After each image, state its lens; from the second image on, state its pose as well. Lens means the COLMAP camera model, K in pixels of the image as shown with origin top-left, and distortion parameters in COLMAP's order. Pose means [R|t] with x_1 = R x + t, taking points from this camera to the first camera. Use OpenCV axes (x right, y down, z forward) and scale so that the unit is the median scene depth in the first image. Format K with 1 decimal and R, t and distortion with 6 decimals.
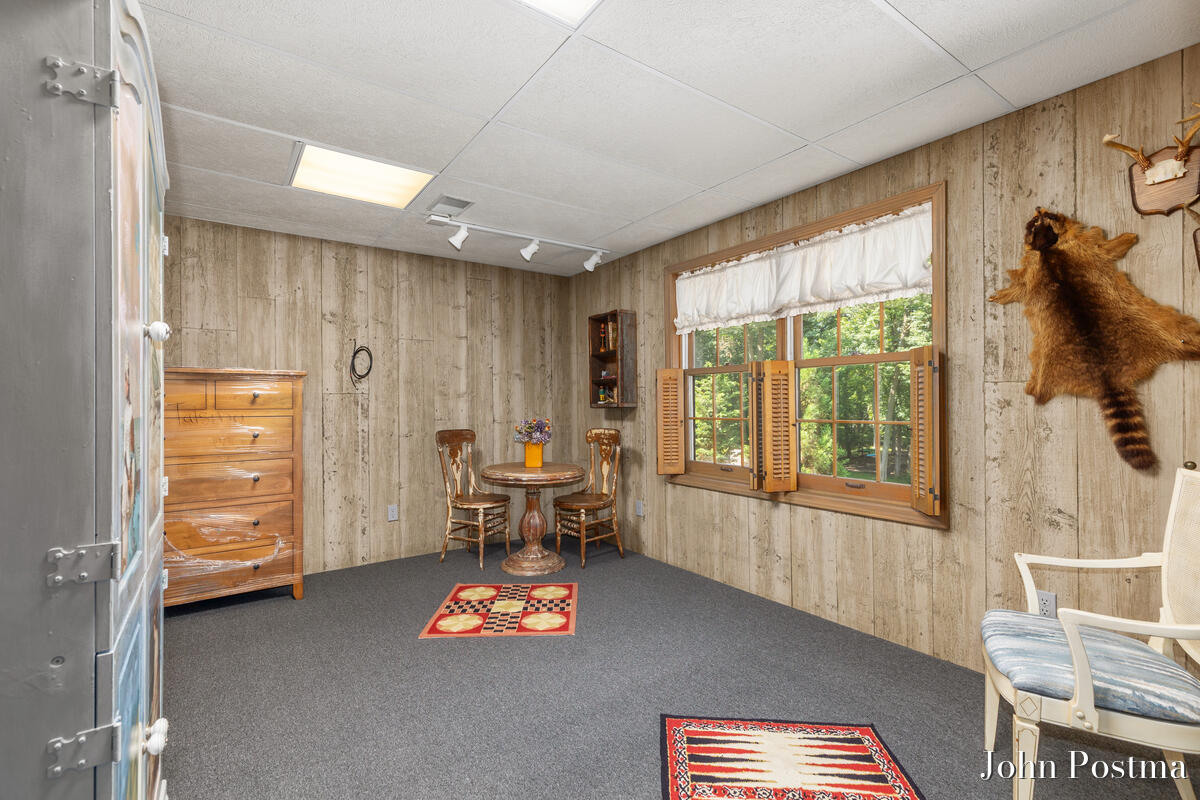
lens RADIAL K [[540.7, 0, 606.0], [0, 540.7, 399.0], [0, 0, 1]] dist [0.003385, 0.000479]
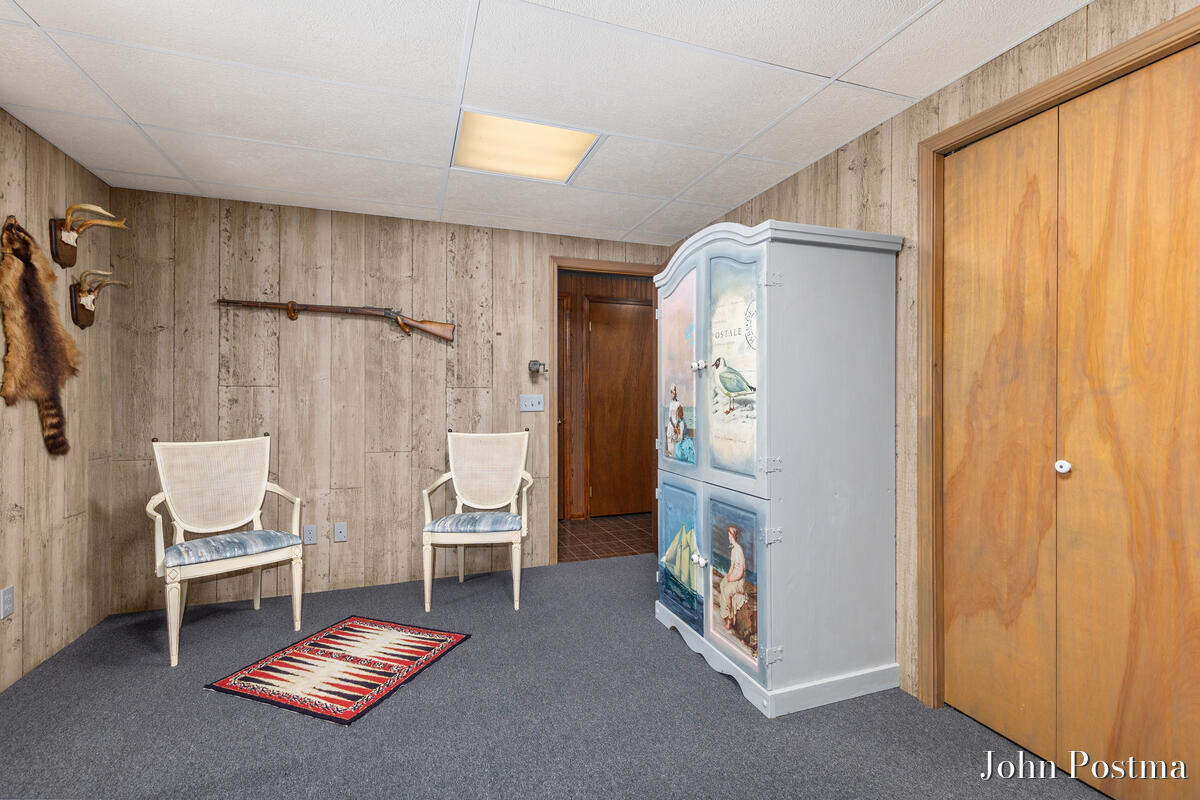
lens RADIAL K [[540.7, 0, 601.4], [0, 540.7, 397.2], [0, 0, 1]] dist [0.003385, 0.000479]
pose [[-0.955898, 0.012916, 0.293416, -0.707190], [0.012402, 0.999917, -0.003612, 0.013979], [-0.293438, 0.000186, -0.955978, 2.036285]]
